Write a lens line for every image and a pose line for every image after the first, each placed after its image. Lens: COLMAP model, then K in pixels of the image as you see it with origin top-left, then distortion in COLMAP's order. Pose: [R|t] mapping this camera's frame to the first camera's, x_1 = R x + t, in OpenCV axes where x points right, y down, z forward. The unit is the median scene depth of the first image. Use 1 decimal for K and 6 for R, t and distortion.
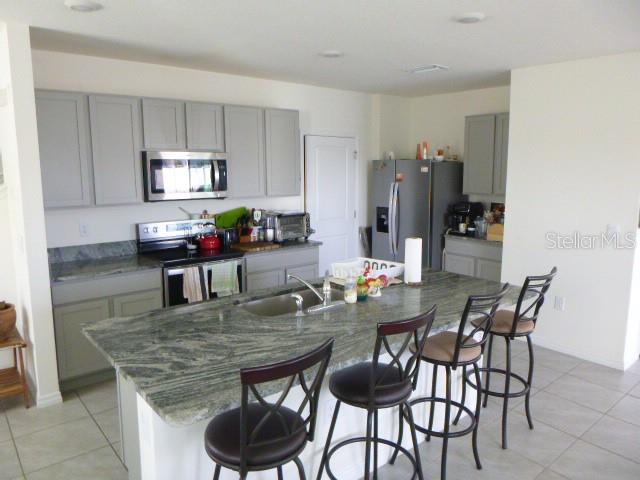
lens RADIAL K [[476.7, 0, 320.8], [0, 476.7, 234.3], [0, 0, 1]] dist [0.001238, 0.008730]
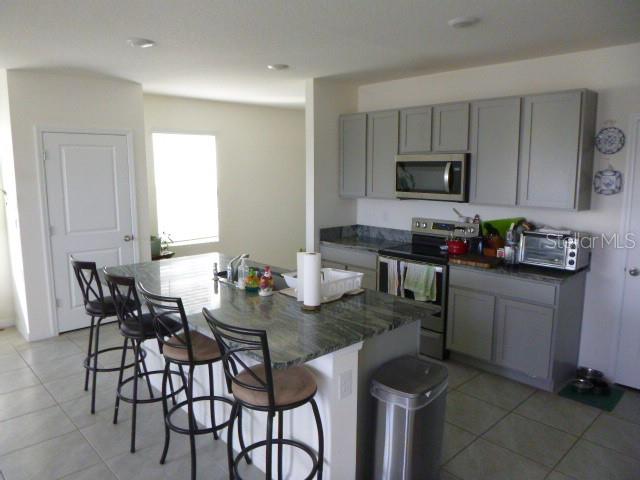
lens RADIAL K [[476.7, 0, 321.2], [0, 476.7, 238.0], [0, 0, 1]] dist [0.001238, 0.008730]
pose [[0.085366, 0.152986, -0.984534, 0.702993], [-0.146531, 0.979324, 0.139472, -0.096909], [0.985516, 0.132359, 0.106018, 0.632103]]
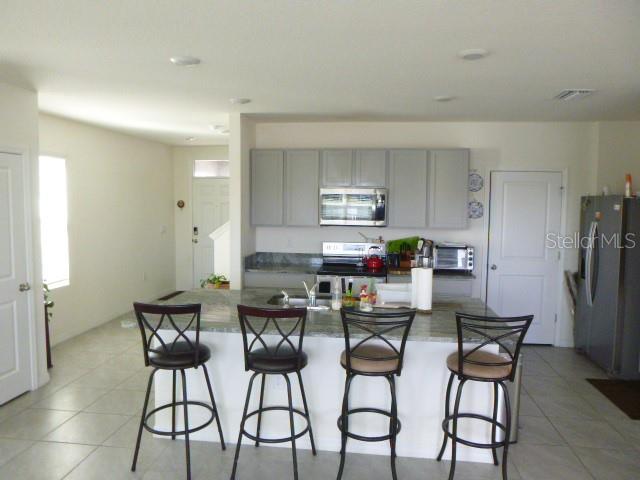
lens RADIAL K [[476.7, 0, 321.3], [0, 476.7, 244.0], [0, 0, 1]] dist [0.001238, 0.008730]
pose [[0.693584, 0.079168, -0.716013, 0.541944], [-0.118633, 0.992925, -0.005131, -0.008467], [0.710541, 0.088501, 0.698068, 0.061368]]
